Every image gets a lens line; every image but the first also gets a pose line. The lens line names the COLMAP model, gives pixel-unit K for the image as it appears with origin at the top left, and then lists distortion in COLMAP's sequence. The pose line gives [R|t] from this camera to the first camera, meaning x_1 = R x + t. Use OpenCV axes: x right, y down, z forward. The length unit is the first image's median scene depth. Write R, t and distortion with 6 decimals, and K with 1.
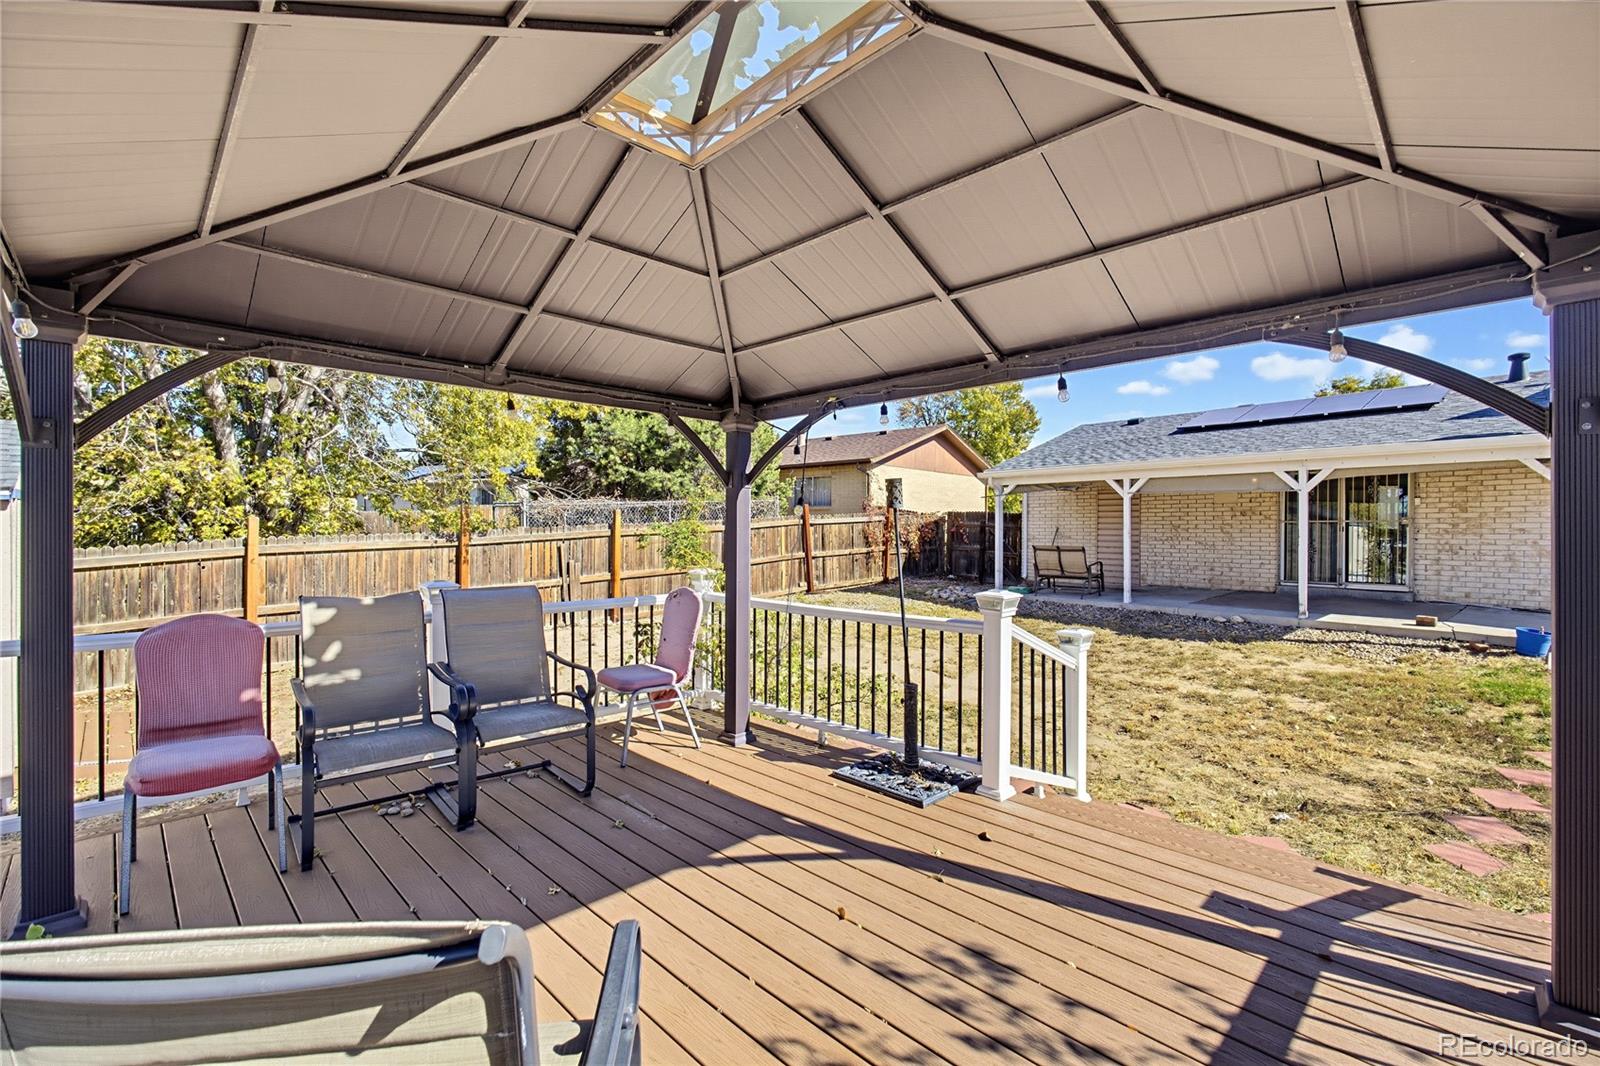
lens RADIAL K [[683.3, 0, 795.2], [0, 683.3, 530.0], [0, 0, 1]] dist [-0.016210, 0.001150]
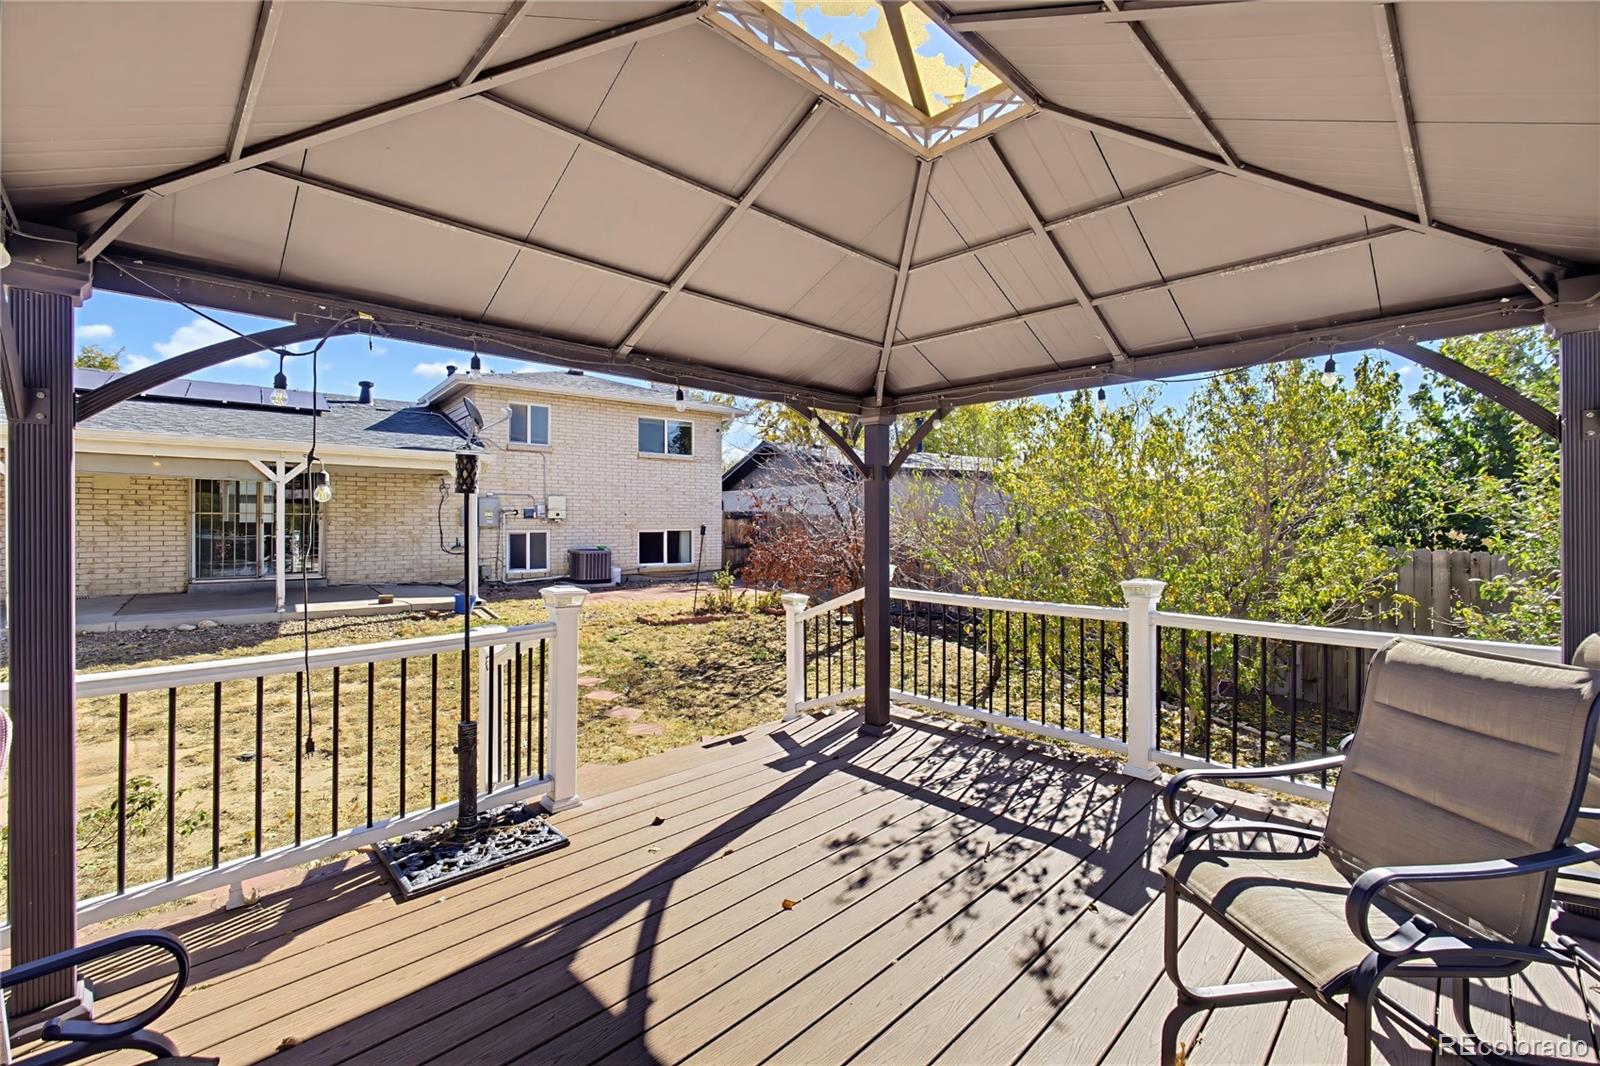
lens RADIAL K [[683.3, 0, 795.6], [0, 683.3, 525.9], [0, 0, 1]] dist [-0.016210, 0.001150]
pose [[-0.009171, -0.004132, 0.999949, -0.564968], [-0.002487, 0.999988, 0.004109, -0.002414], [-0.999955, -0.002449, -0.009181, 0.597862]]
